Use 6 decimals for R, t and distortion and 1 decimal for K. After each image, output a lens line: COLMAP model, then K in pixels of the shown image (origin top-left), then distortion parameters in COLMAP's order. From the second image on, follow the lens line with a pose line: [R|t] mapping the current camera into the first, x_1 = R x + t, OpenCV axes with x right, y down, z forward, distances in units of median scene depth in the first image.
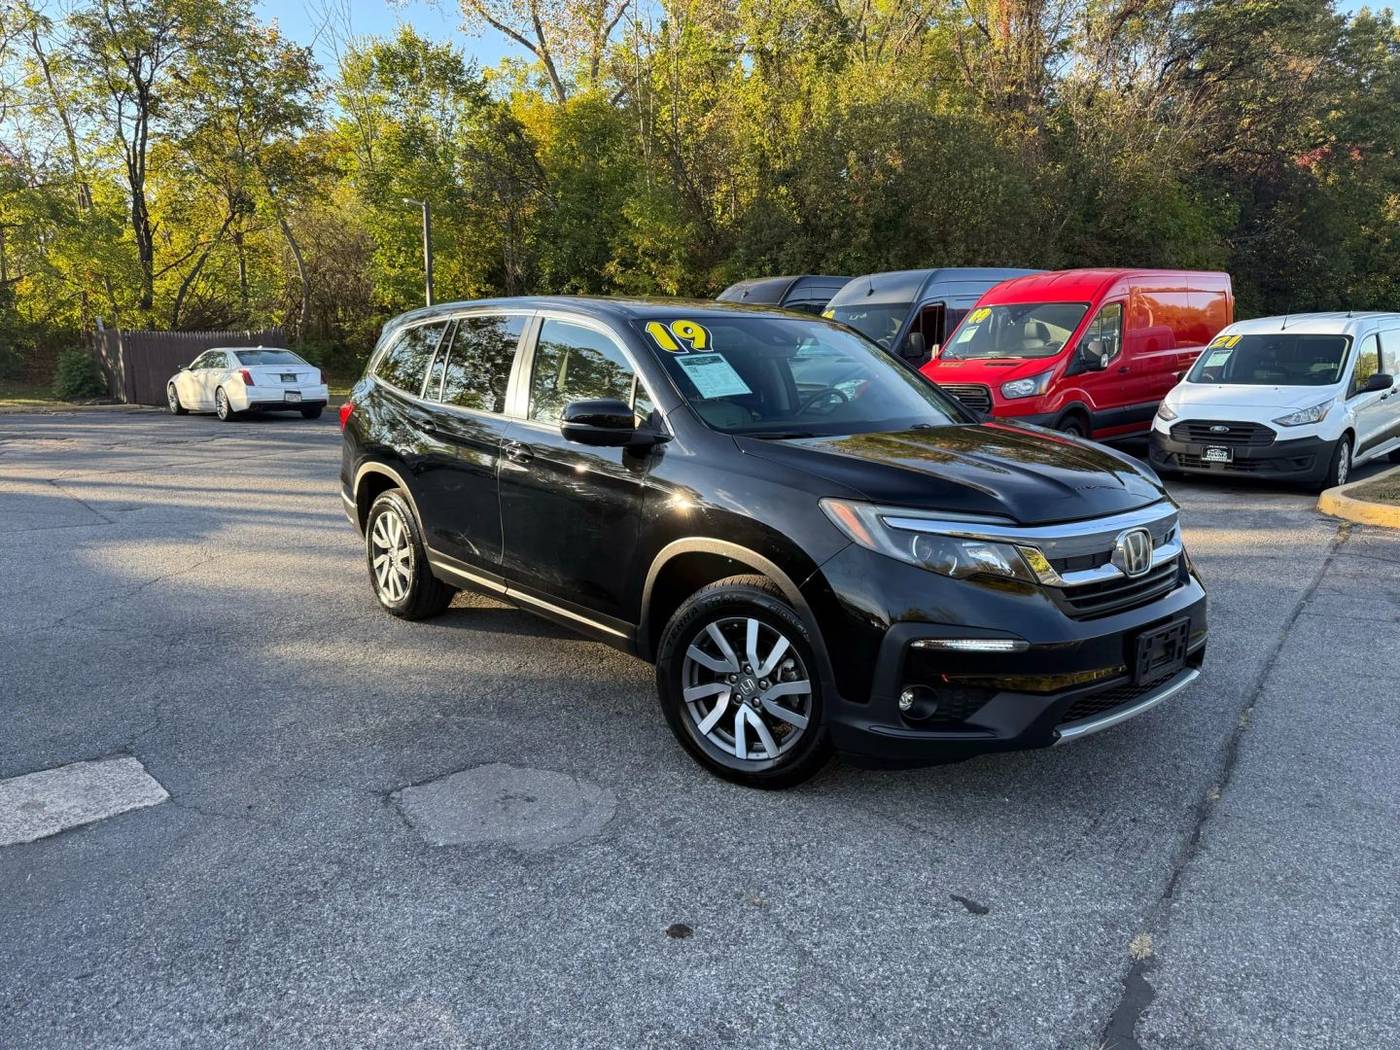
lens RADIAL K [[1026.9, 0, 700.0], [0, 1026.9, 525.0], [0, 0, 1]] dist [-0.002302, -0.002452]
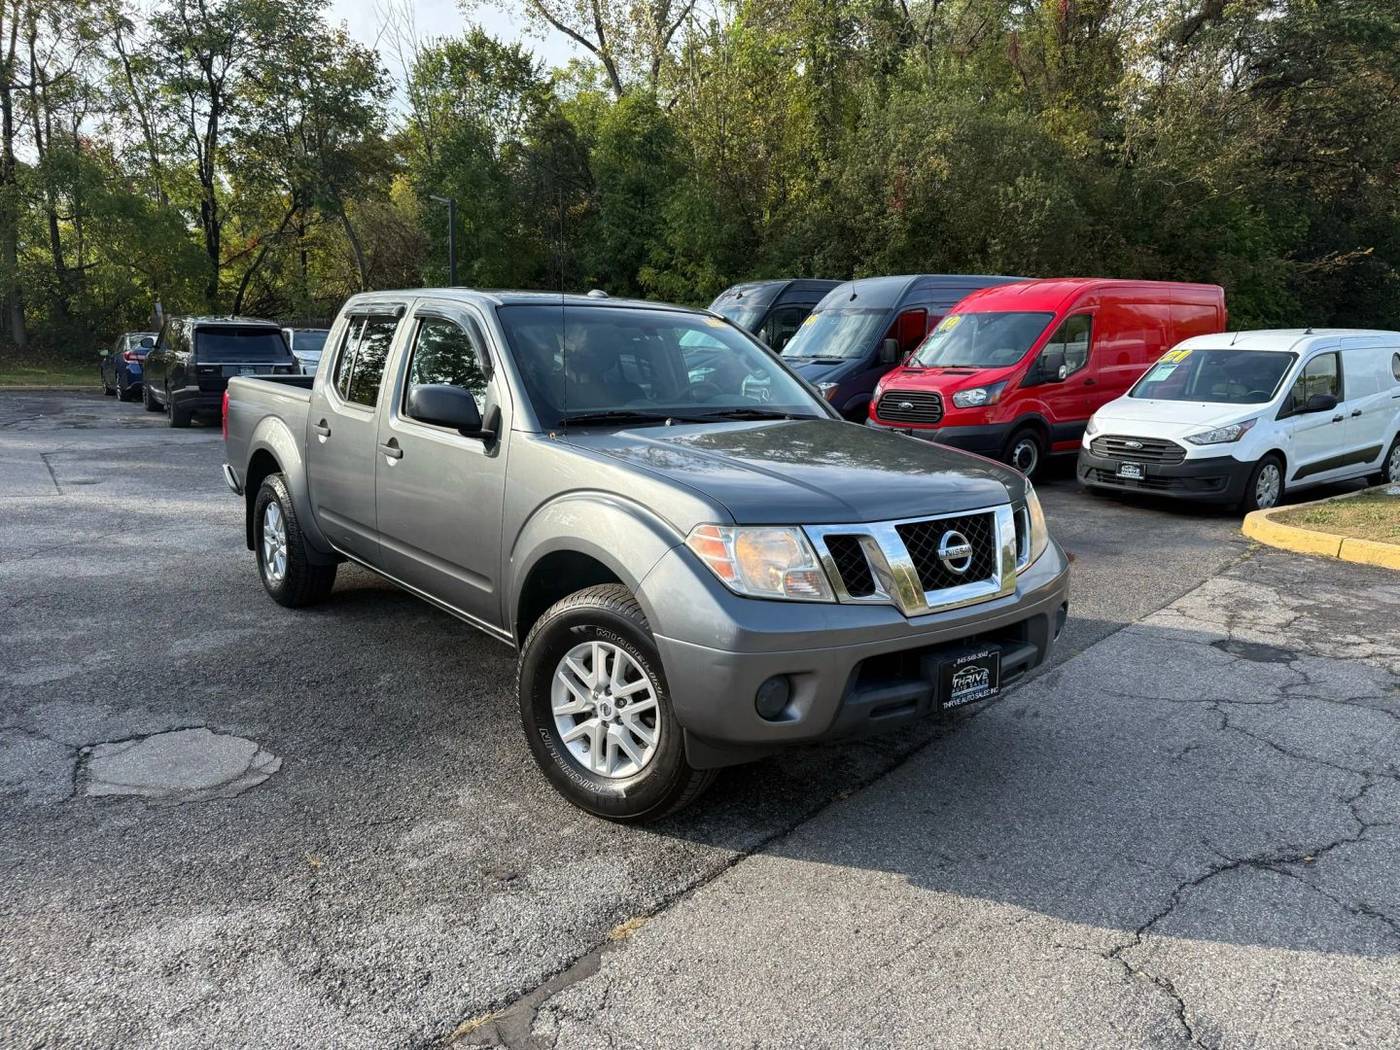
lens RADIAL K [[1026.9, 0, 700.0], [0, 1026.9, 525.0], [0, 0, 1]] dist [-0.002302, -0.002452]
pose [[0.996042, 0.041752, -0.078473, 0.133378], [-0.041846, 0.999124, 0.000447, 0.000117], [0.078423, 0.002839, 0.996916, -0.007178]]
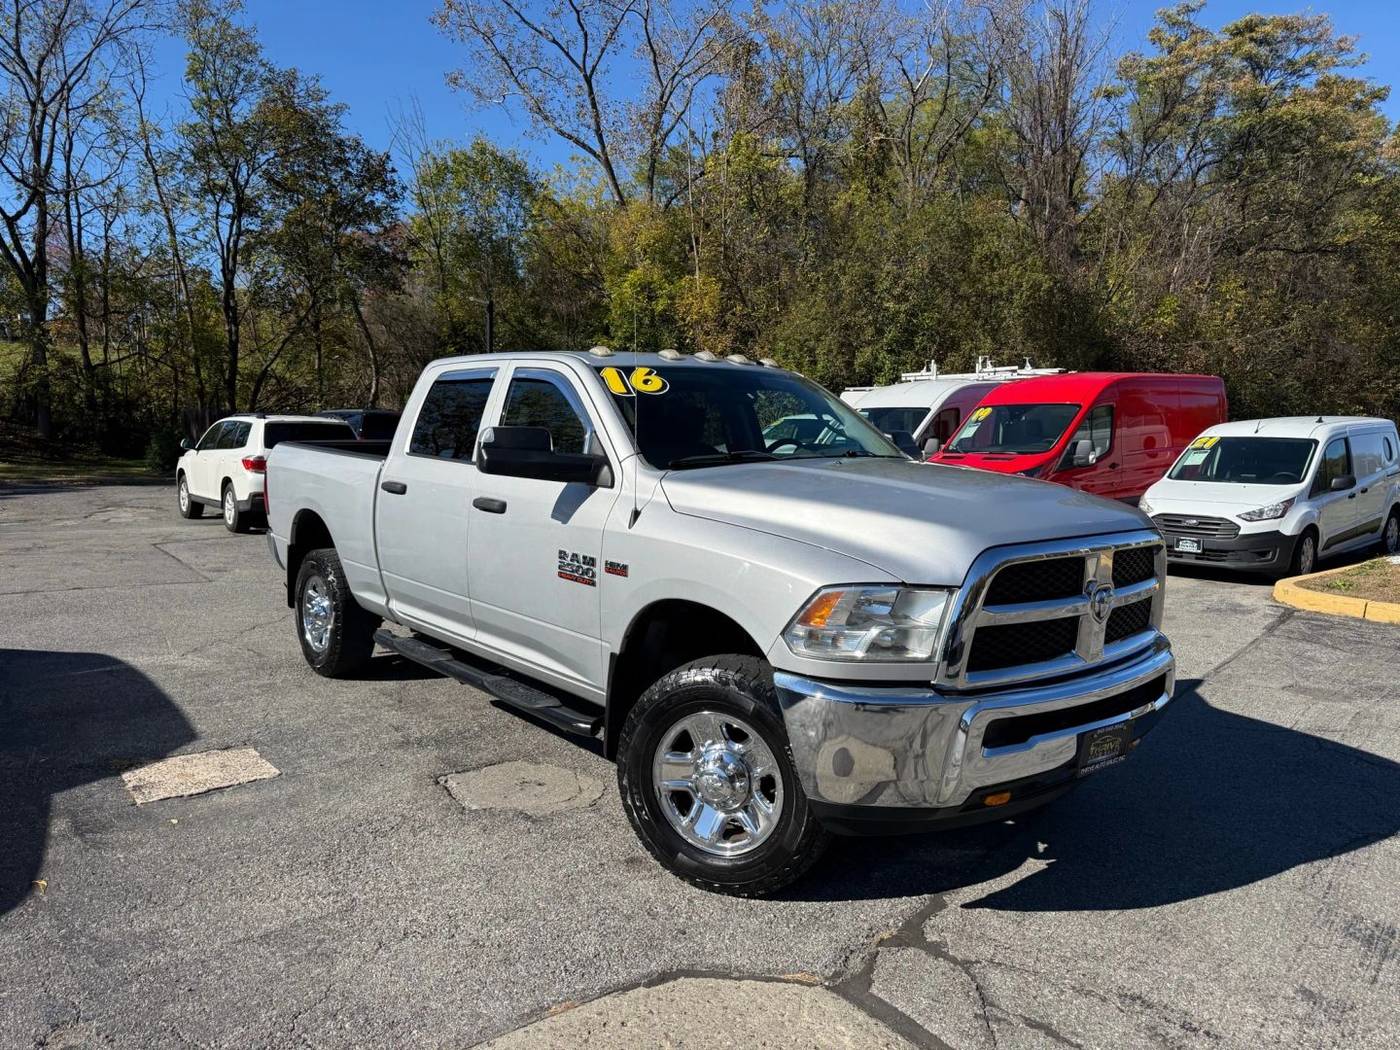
lens RADIAL K [[1031.9, 0, 688.5], [0, 1031.9, 522.6], [0, 0, 1]] dist [0.006220, -0.011257]
pose [[0.997901, 0.022234, -0.060823, 0.033155], [-0.027033, 0.996489, -0.079245, 0.008136], [0.058847, 0.080723, 0.994998, -0.118010]]
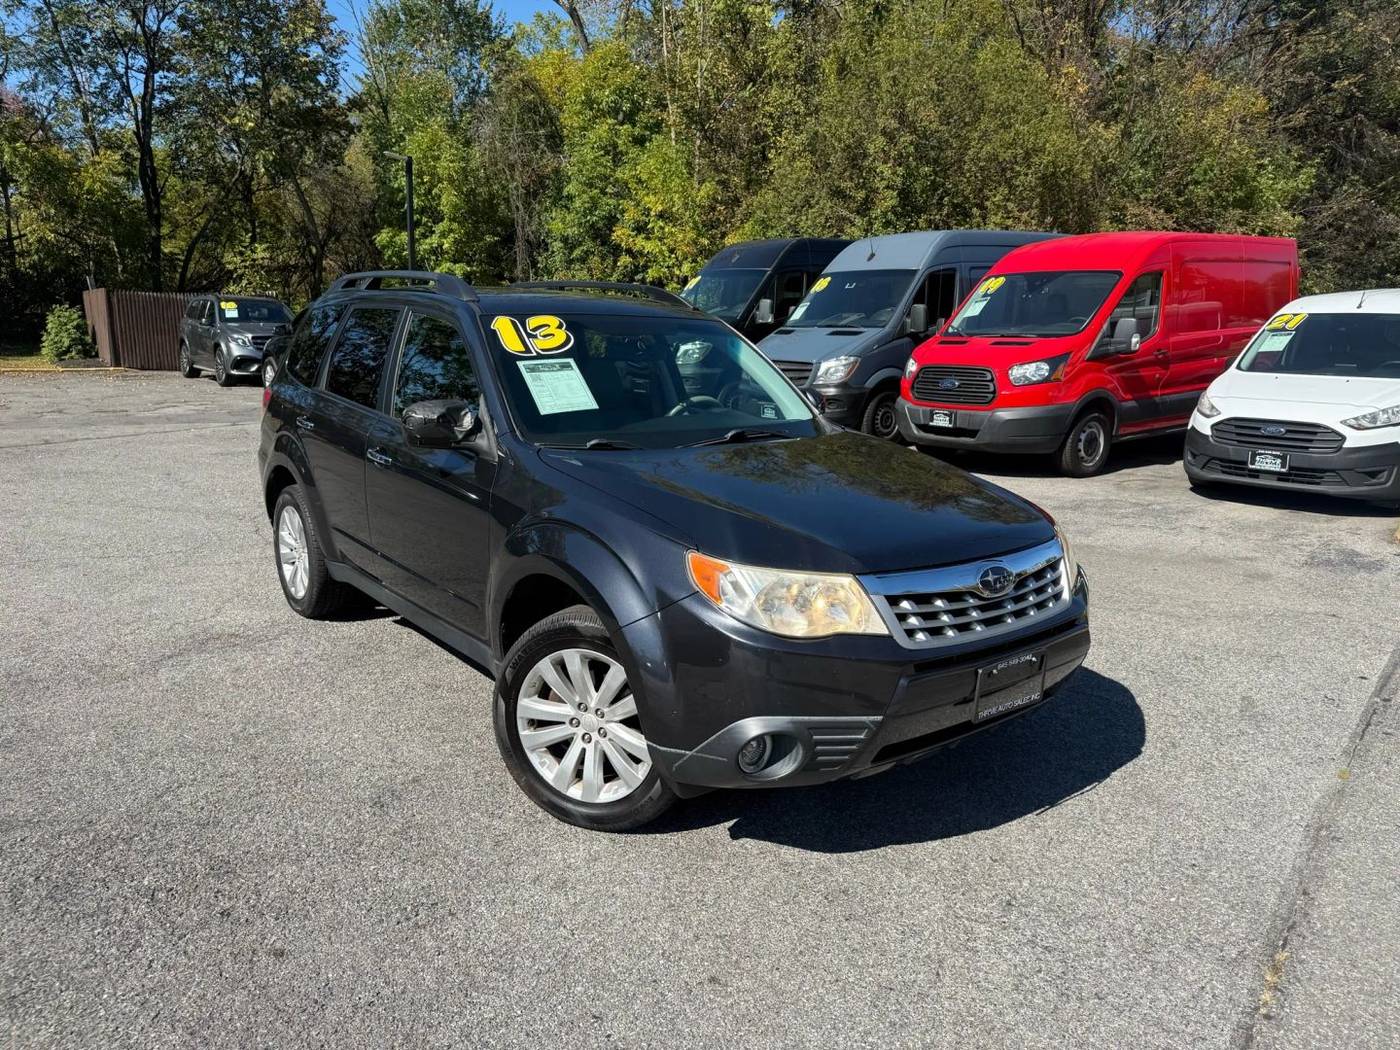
lens RADIAL K [[1019.9, 0, 691.4], [0, 1019.9, 527.0], [0, 0, 1]] dist [-0.014332, 0.001879]
pose [[0.998083, 0.027902, -0.055250, 0.086901], [-0.026168, 0.999150, 0.031863, -0.027697], [0.056092, -0.030356, 0.997964, 0.159123]]
